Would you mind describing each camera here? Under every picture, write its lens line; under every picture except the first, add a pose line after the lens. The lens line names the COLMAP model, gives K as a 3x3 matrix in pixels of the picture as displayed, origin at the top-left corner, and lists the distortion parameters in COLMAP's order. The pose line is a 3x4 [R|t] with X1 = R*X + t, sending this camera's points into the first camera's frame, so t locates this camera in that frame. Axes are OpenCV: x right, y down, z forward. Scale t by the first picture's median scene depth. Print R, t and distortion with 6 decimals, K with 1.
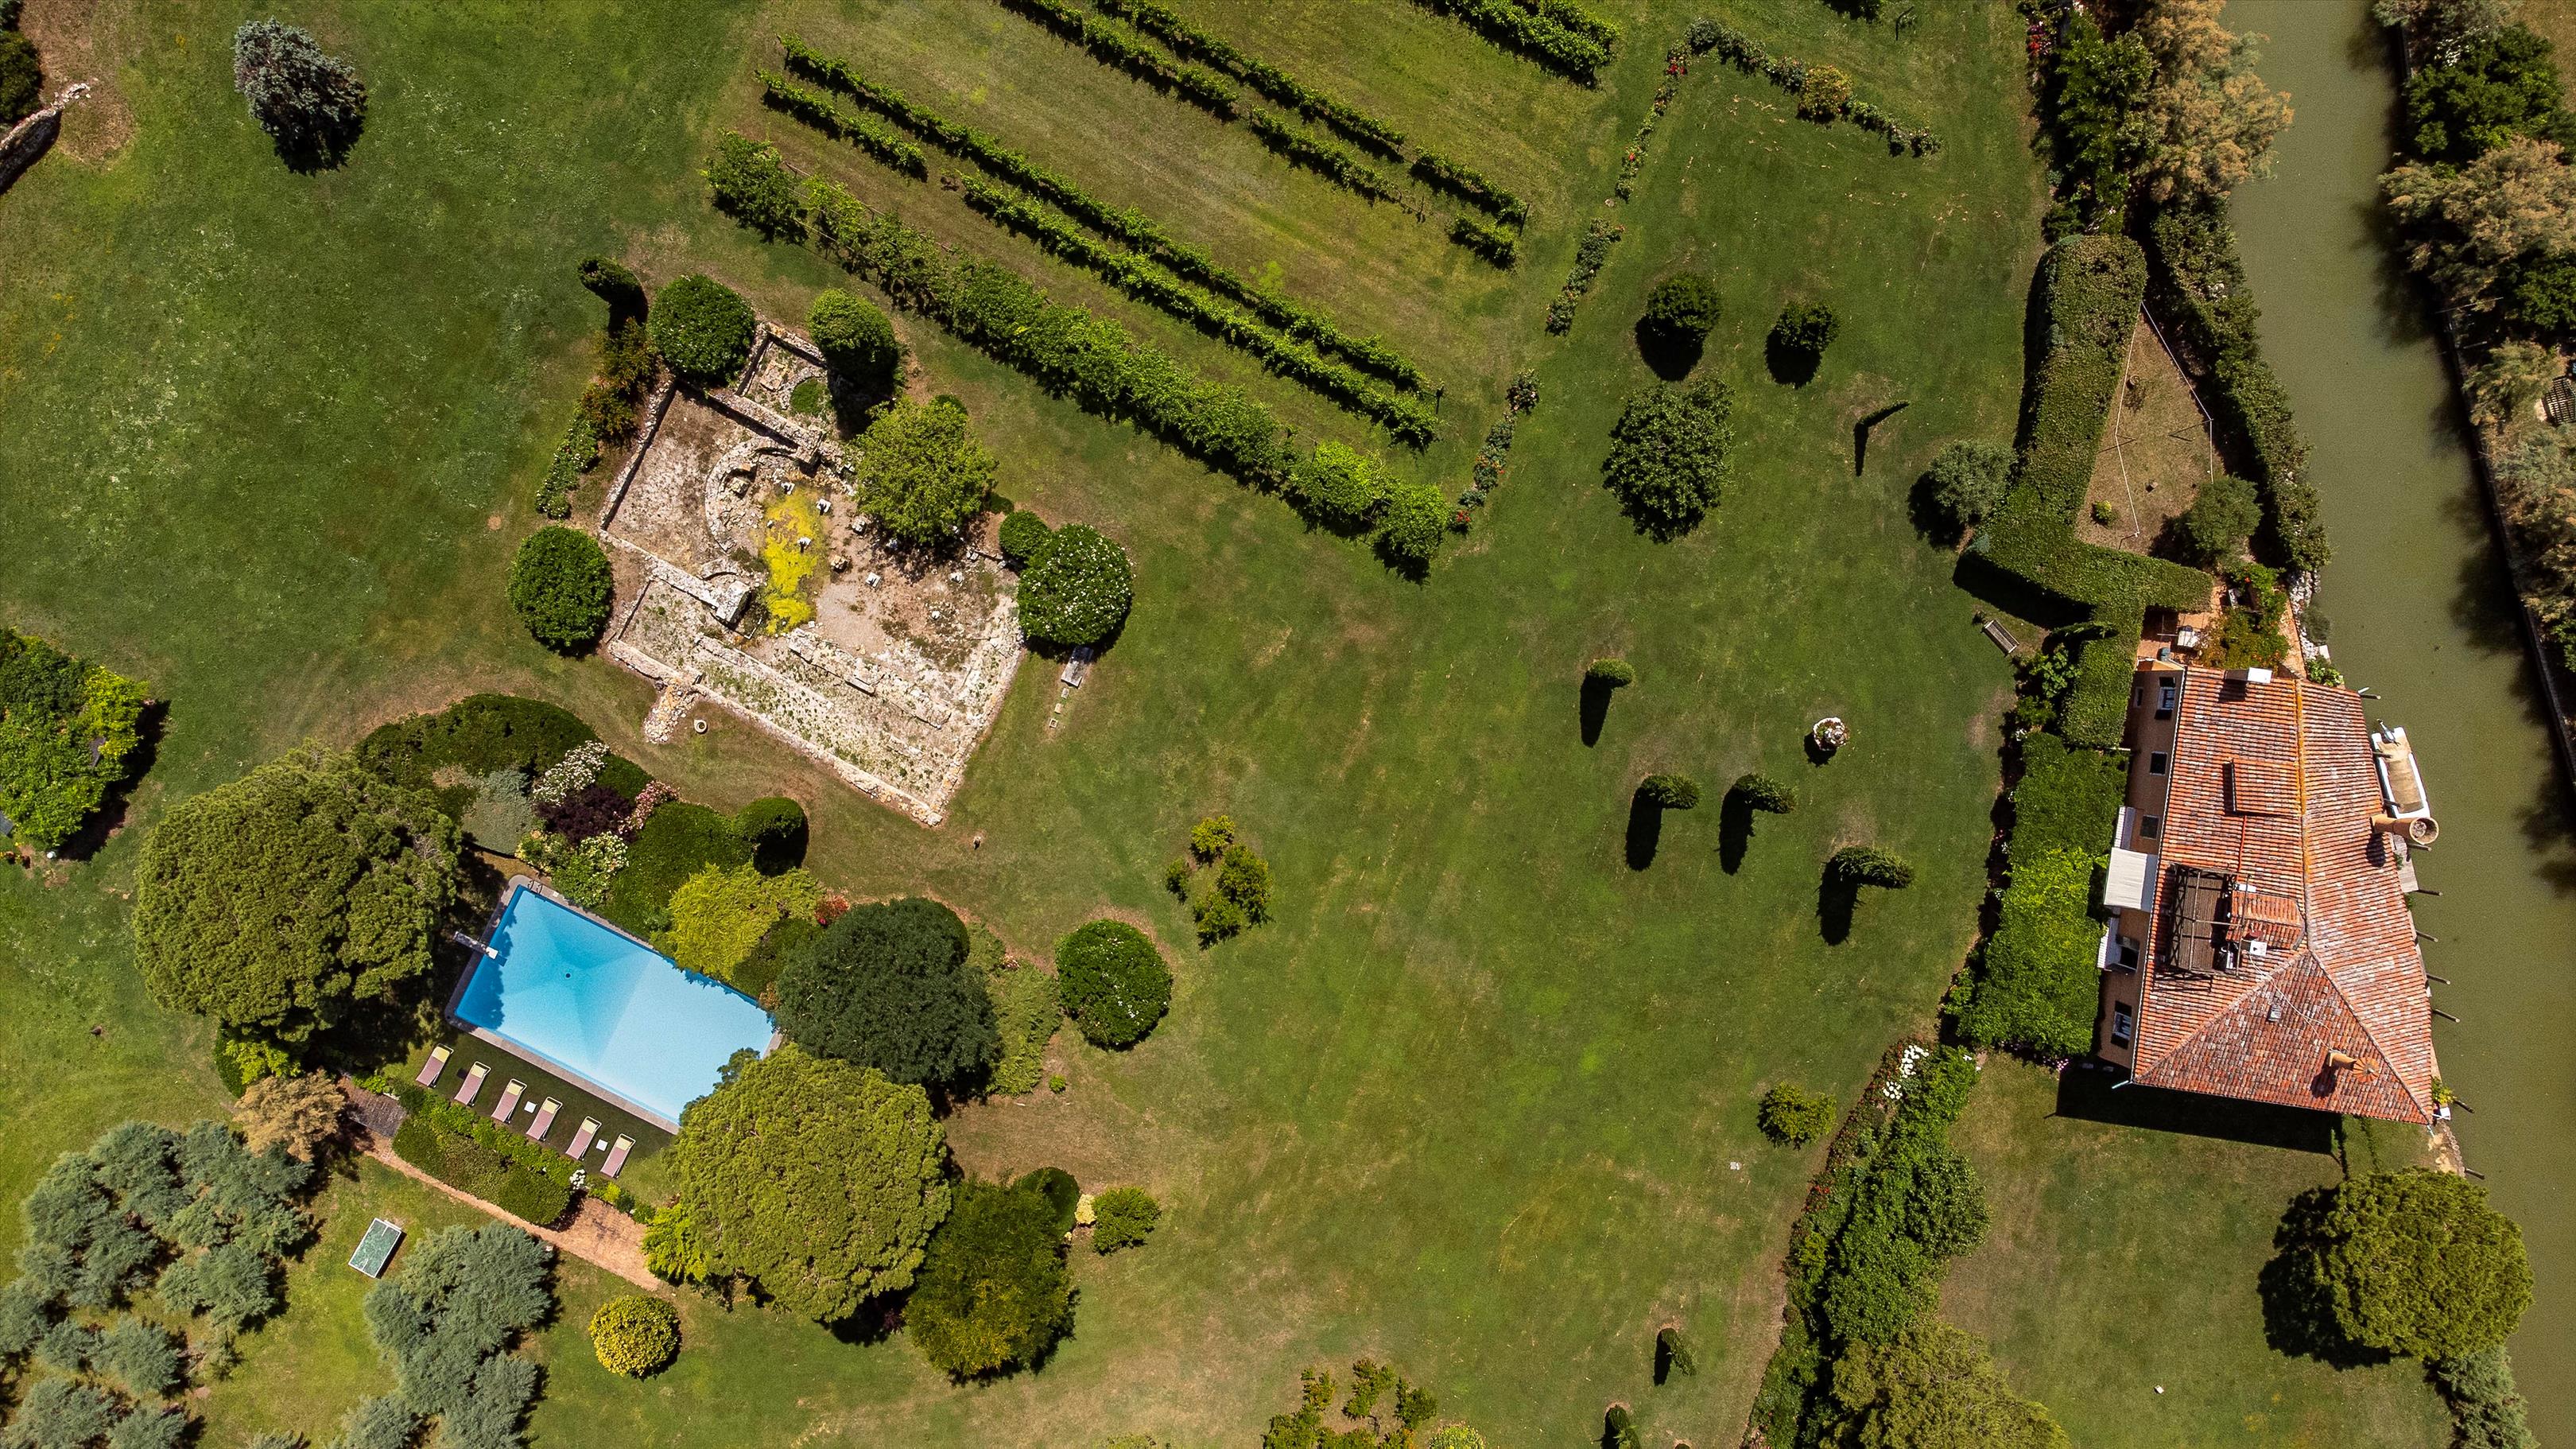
lens RADIAL K [[1956.2, 0, 1288.0], [0, 1956.2, 724.5], [0, 0, 1]] dist [0.049196, 0.013735]
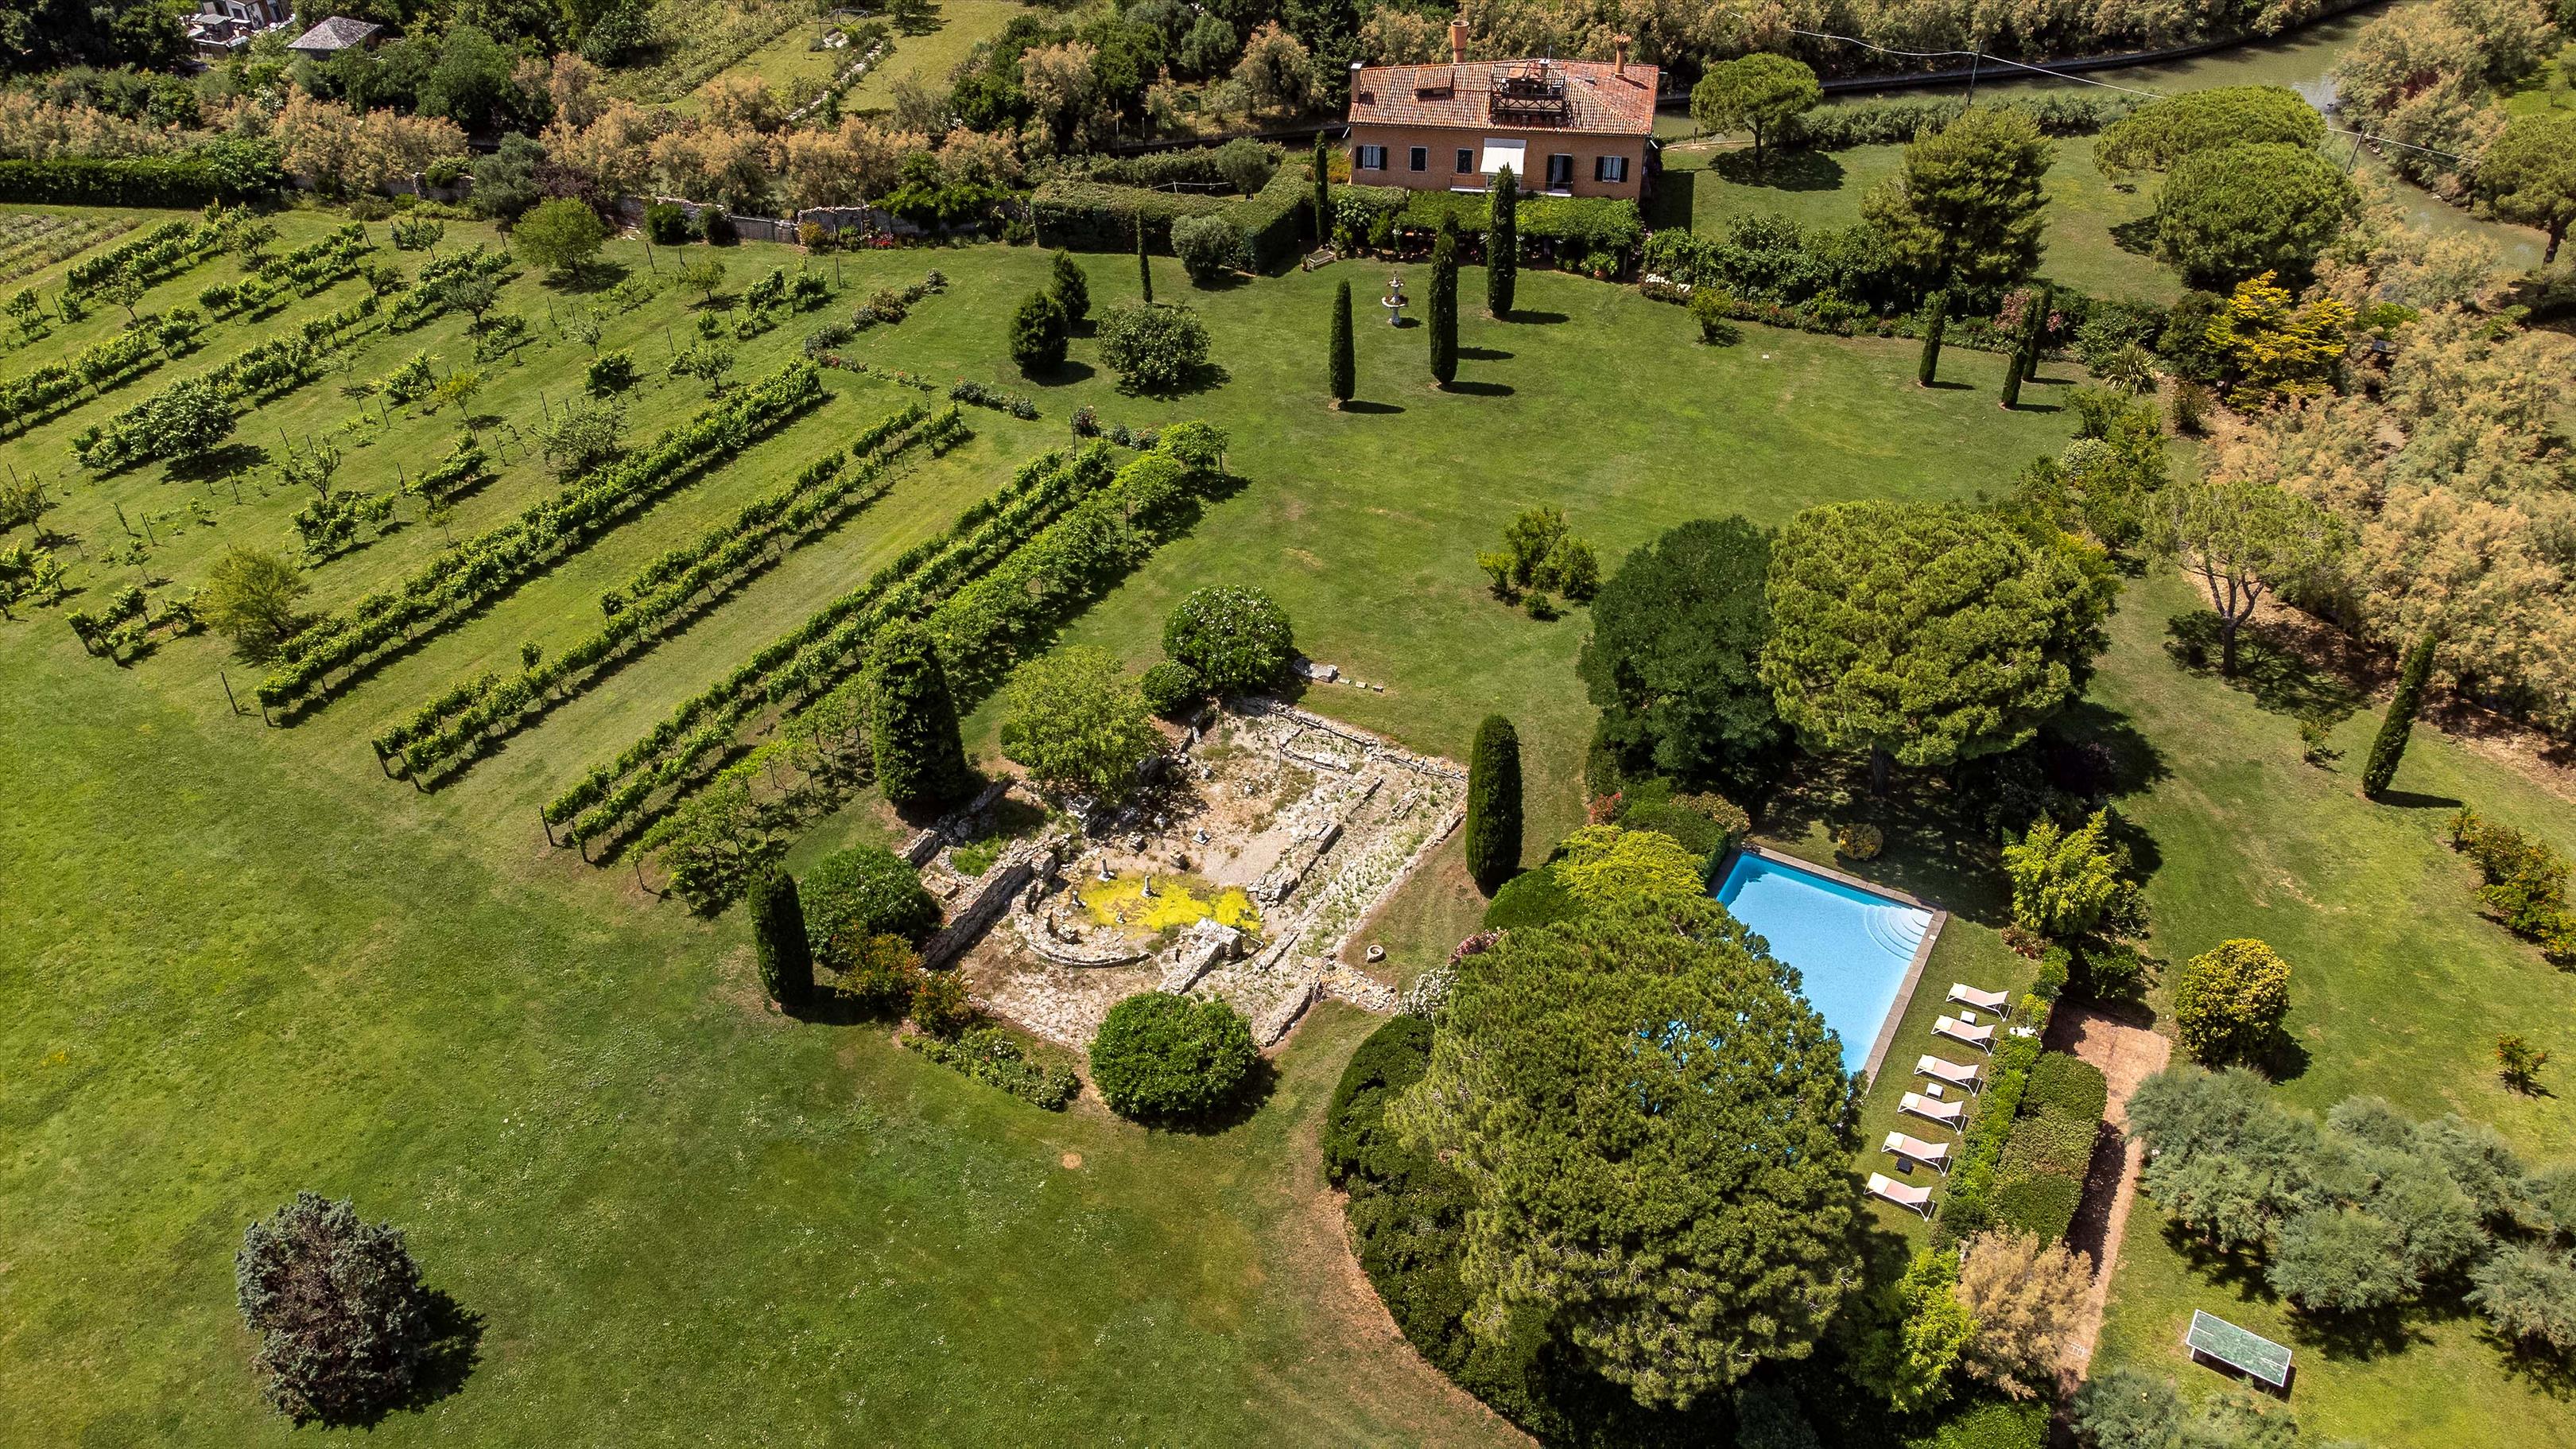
lens RADIAL K [[1956.2, 0, 1288.0], [0, 1956.2, 724.5], [0, 0, 1]] dist [0.049196, 0.013735]
pose [[0.050811, -0.576374, 0.815605, -0.861406], [0.997727, -0.006906, -0.067037, 0.018436], [0.044271, 0.817157, 0.574713, 0.491867]]
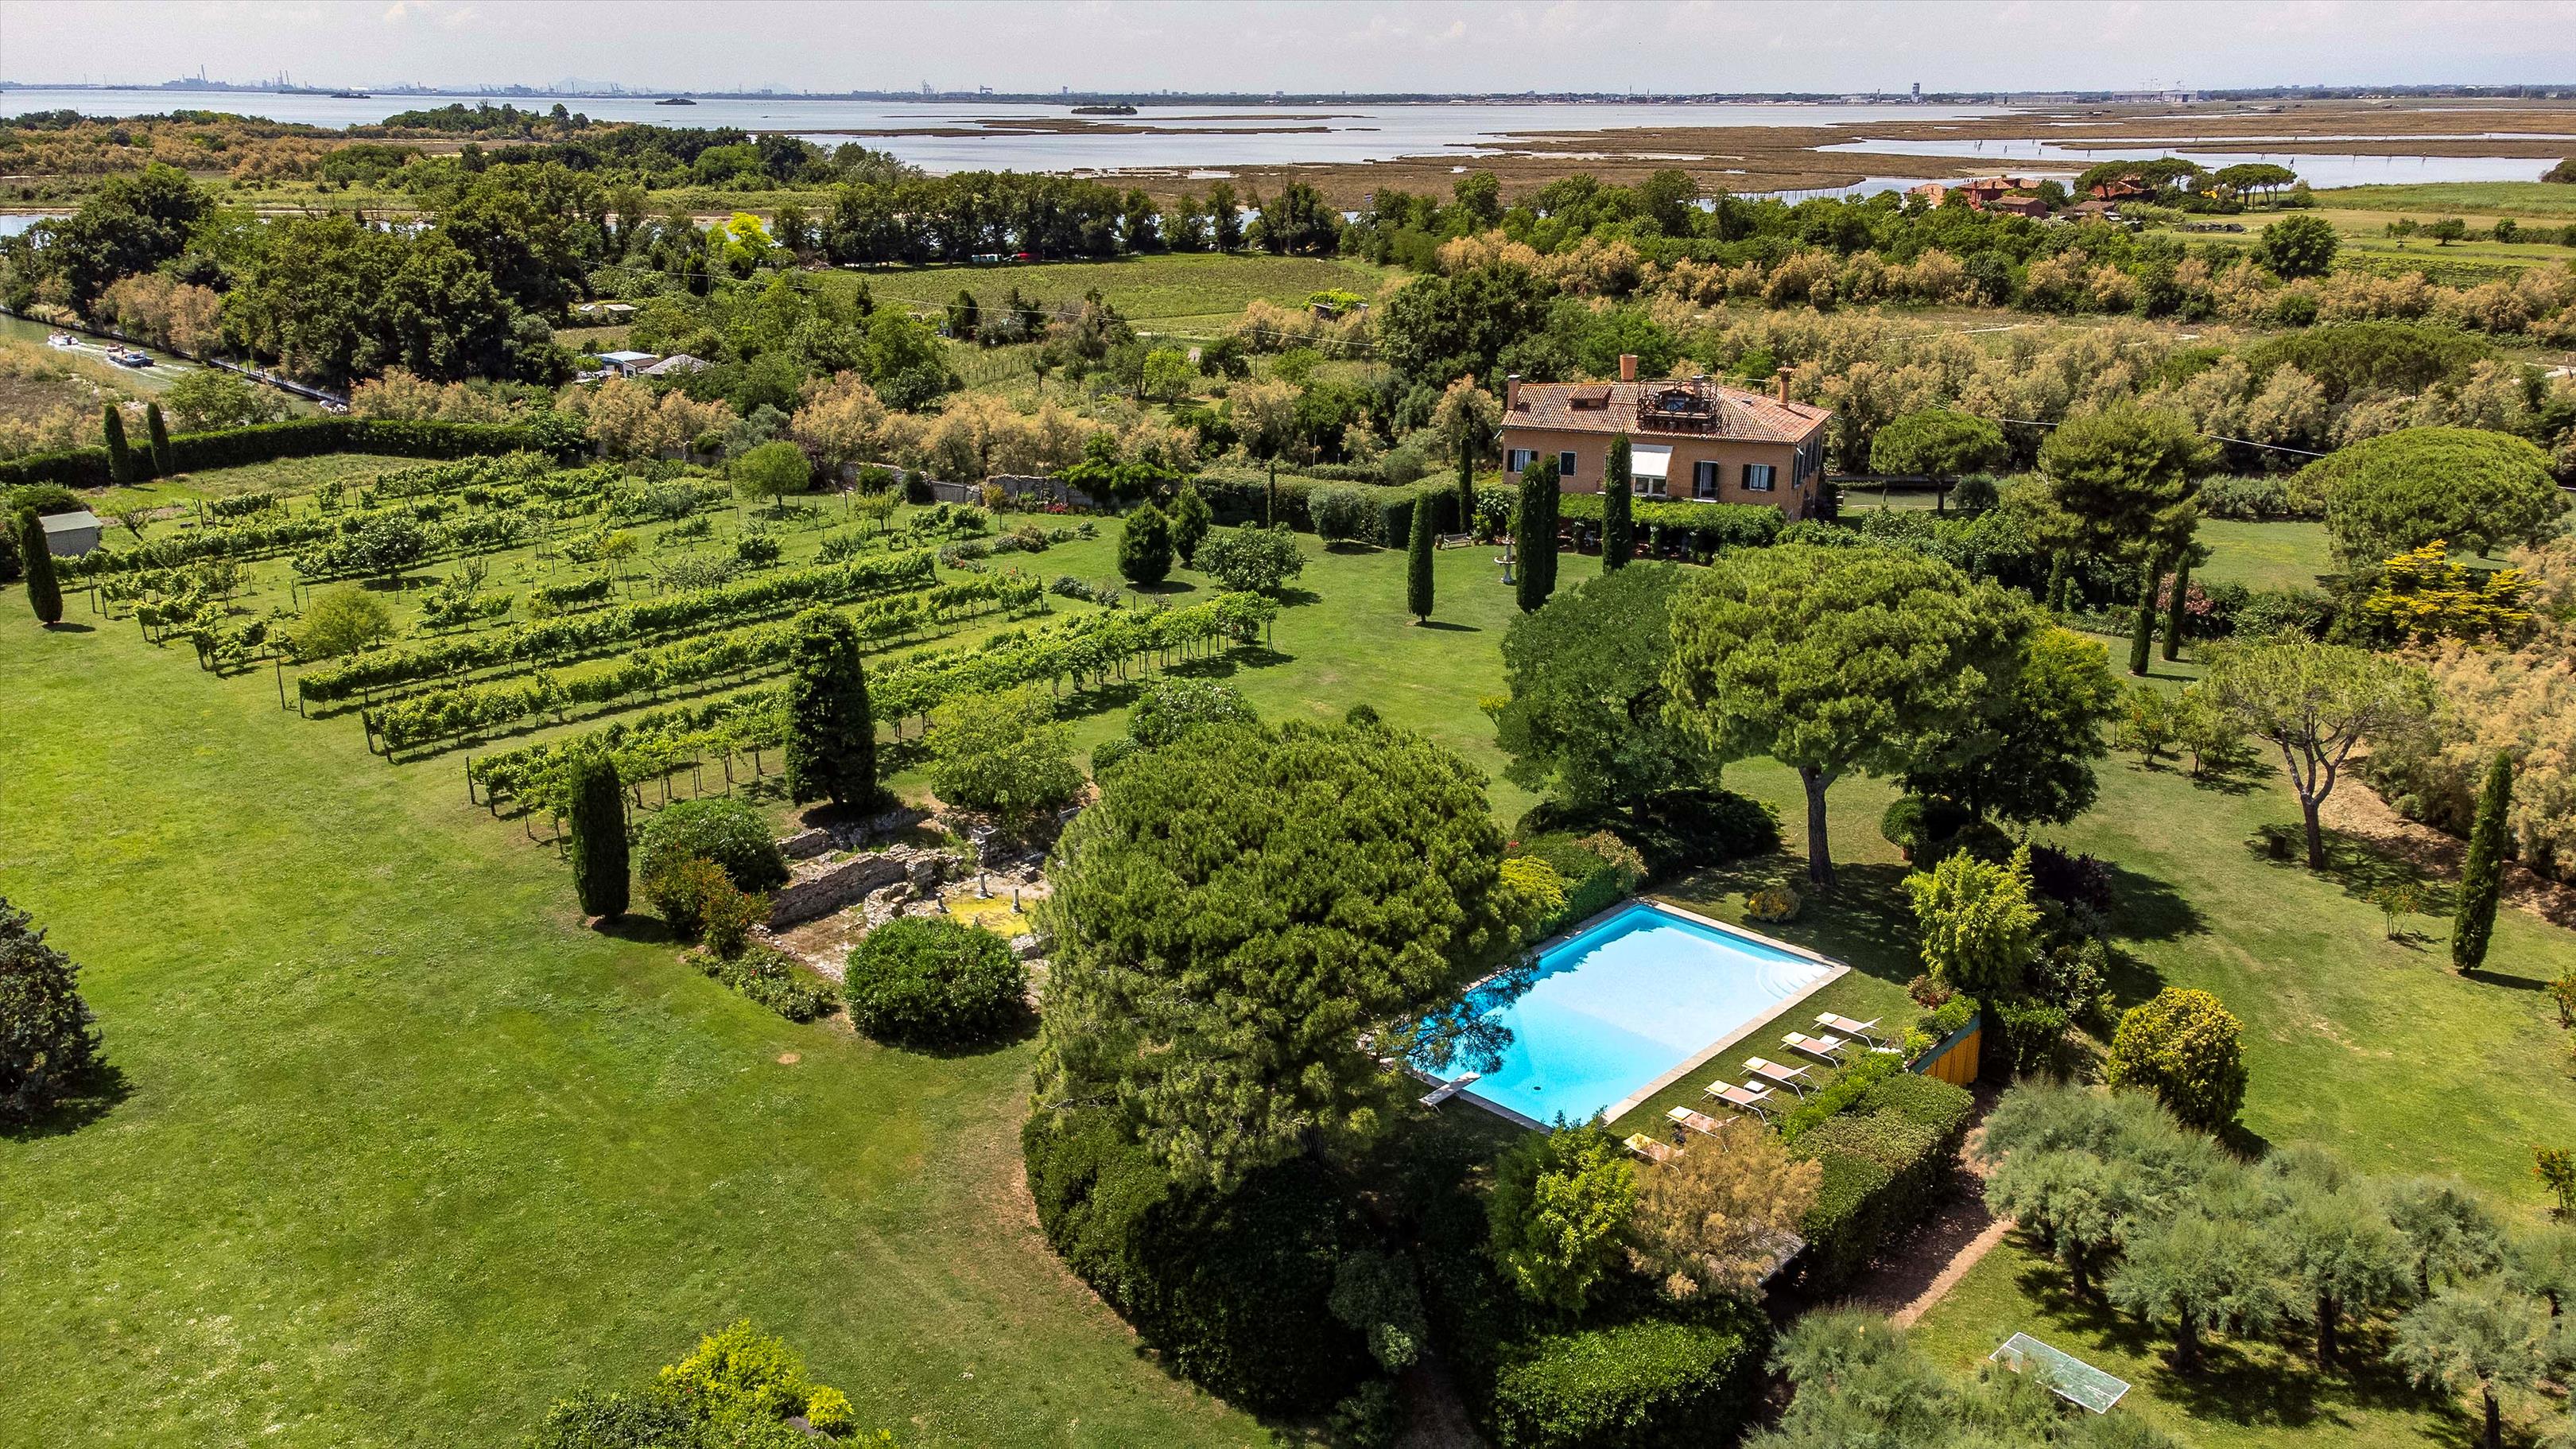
lens RADIAL K [[1956.2, 0, 1288.0], [0, 1956.2, 724.5], [0, 0, 1]] dist [0.049196, 0.013735]
pose [[0.287518, -0.267939, 0.919534, -0.895885], [0.957401, 0.053576, -0.283747, 0.221876], [0.026762, 0.961945, 0.271929, 0.740593]]
